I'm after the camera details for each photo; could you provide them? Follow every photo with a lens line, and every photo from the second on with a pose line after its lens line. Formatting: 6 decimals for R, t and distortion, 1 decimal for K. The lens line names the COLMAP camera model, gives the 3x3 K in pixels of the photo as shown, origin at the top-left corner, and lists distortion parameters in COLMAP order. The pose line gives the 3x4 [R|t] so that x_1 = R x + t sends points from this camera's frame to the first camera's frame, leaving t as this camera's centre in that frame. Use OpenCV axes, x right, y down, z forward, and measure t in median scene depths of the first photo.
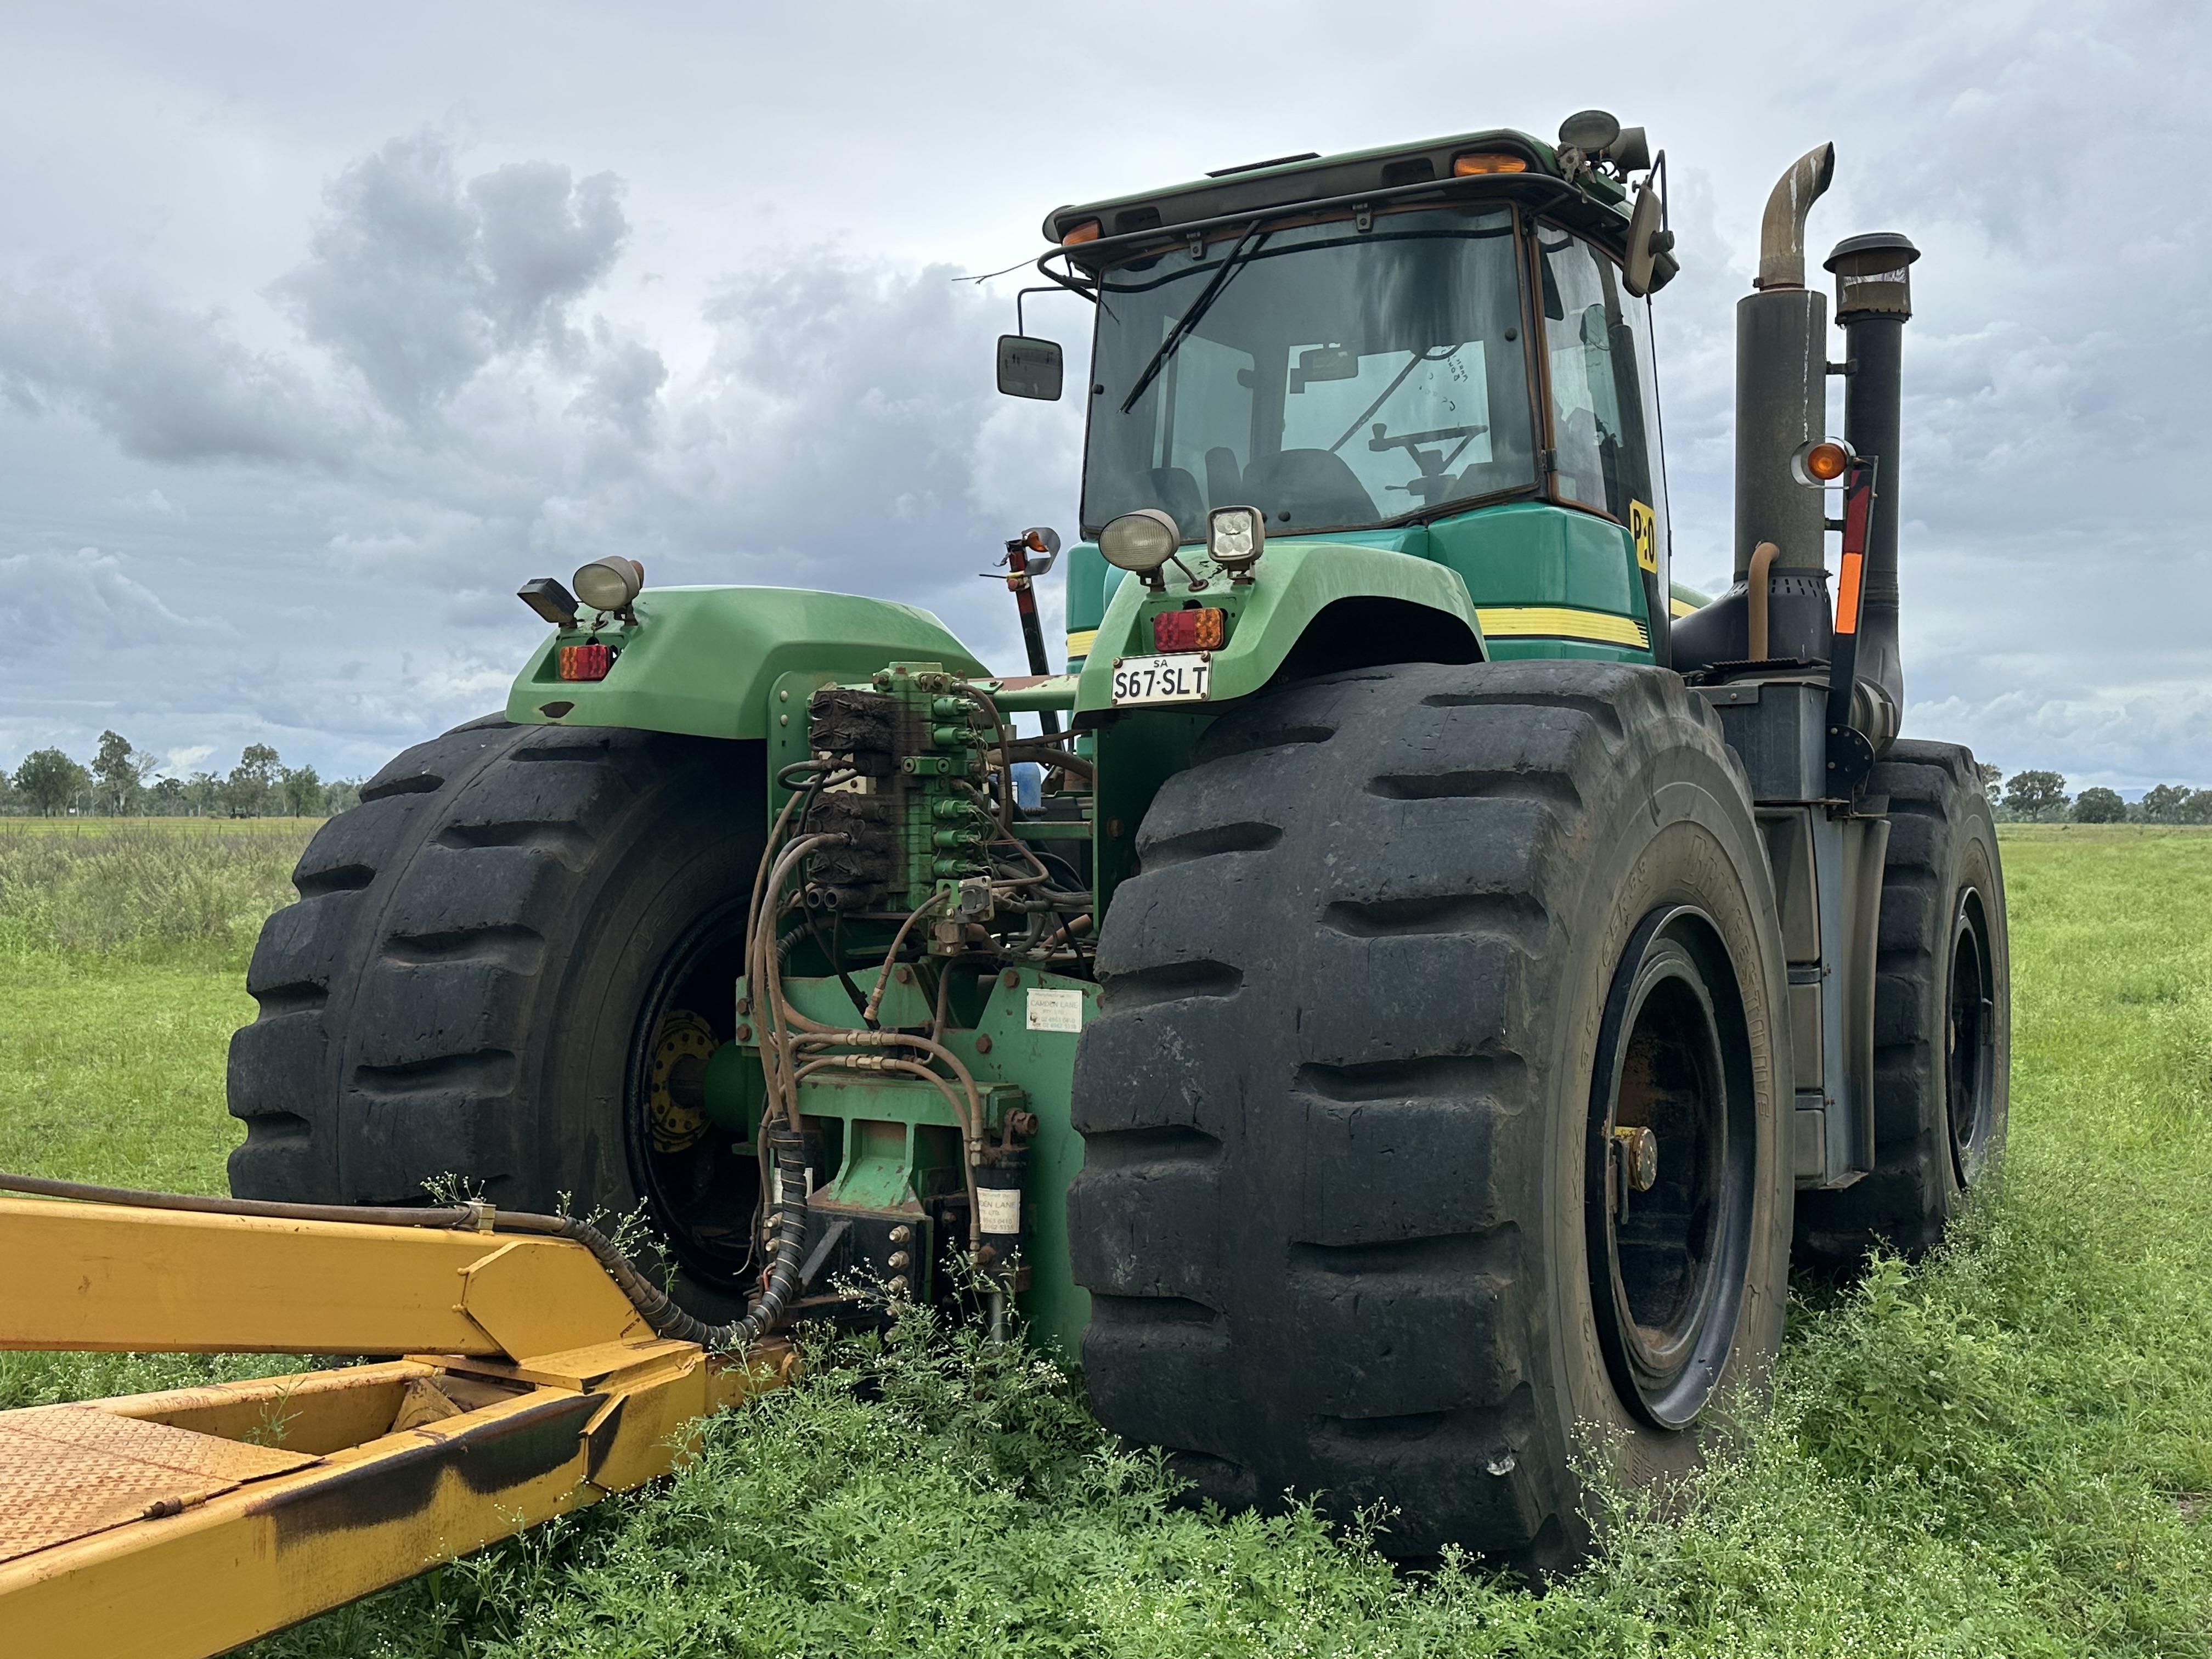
lens RADIAL K [[2100.2, 0, 1104.4], [0, 2100.2, 831.5], [0, 0, 1]] dist [0.068752, 0.000000]
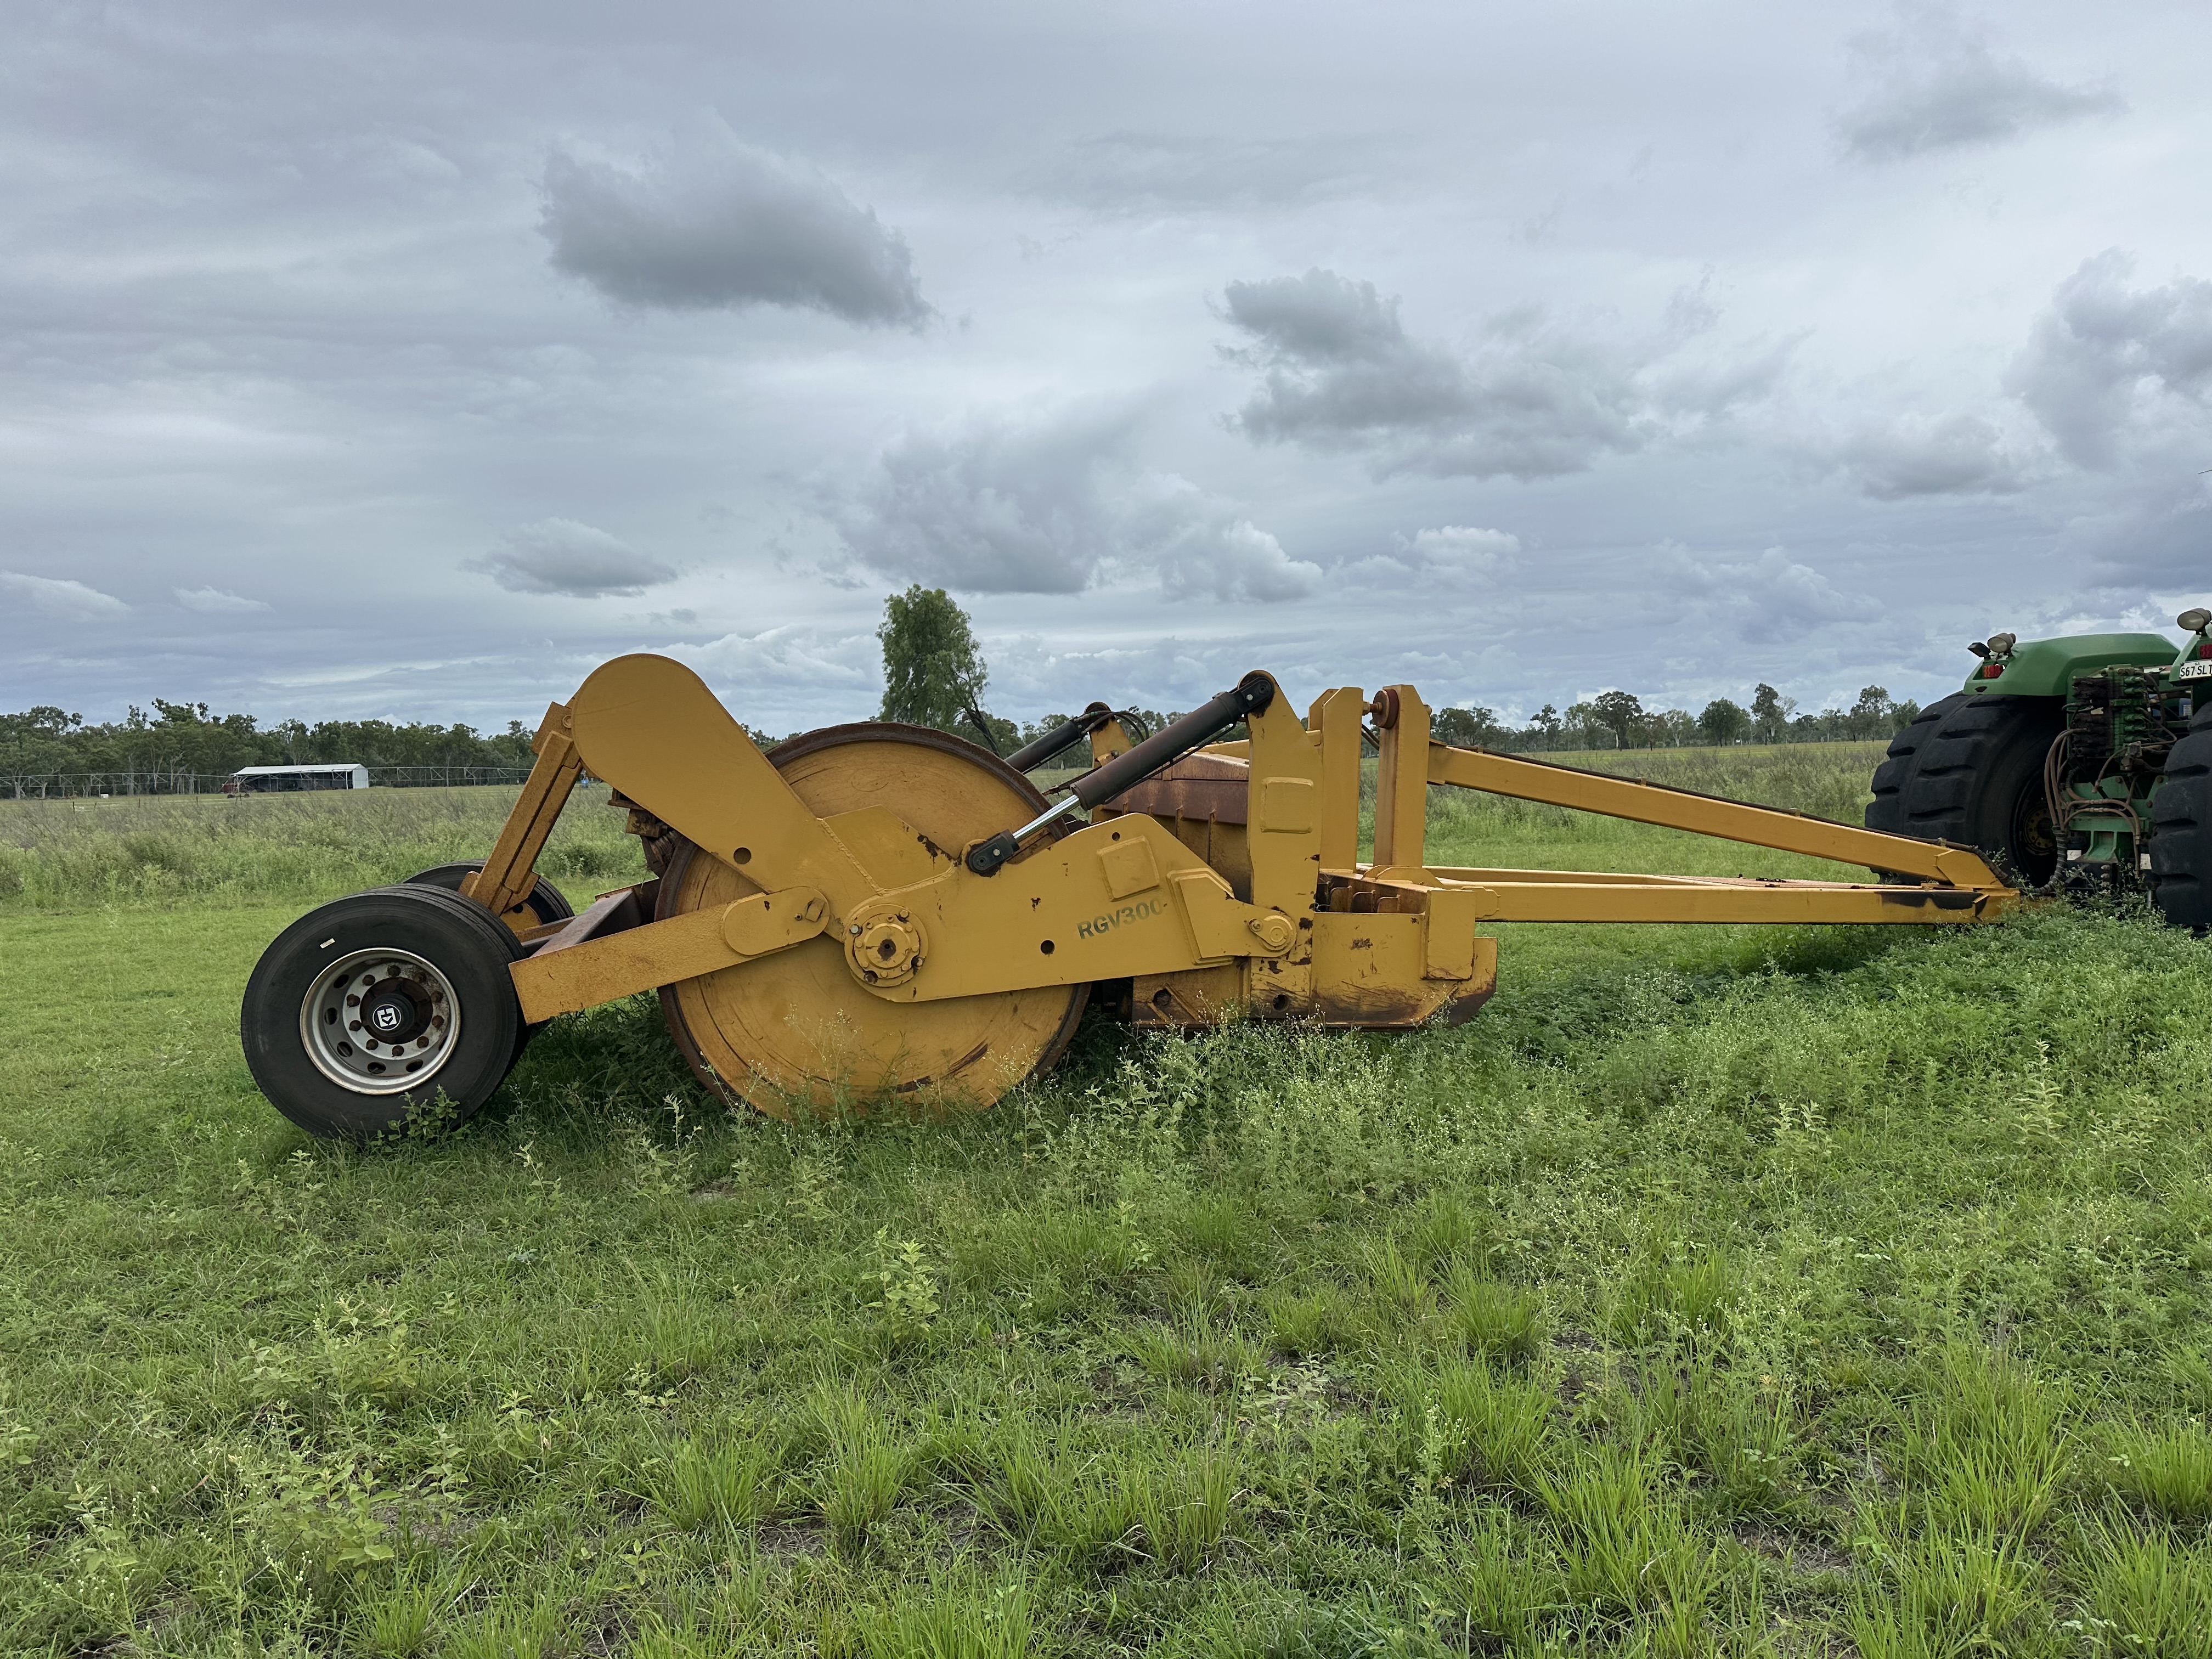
lens RADIAL K [[1580.9, 0, 1102.9], [0, 1580.9, 825.1], [0, 0, 1]] dist [0.001115, -0.002251]
pose [[0.673285, 0.002729, -0.739378, 0.519690], [0.030185, 0.999058, 0.031174, 0.022847], [0.738767, -0.043307, 0.672568, -1.314104]]
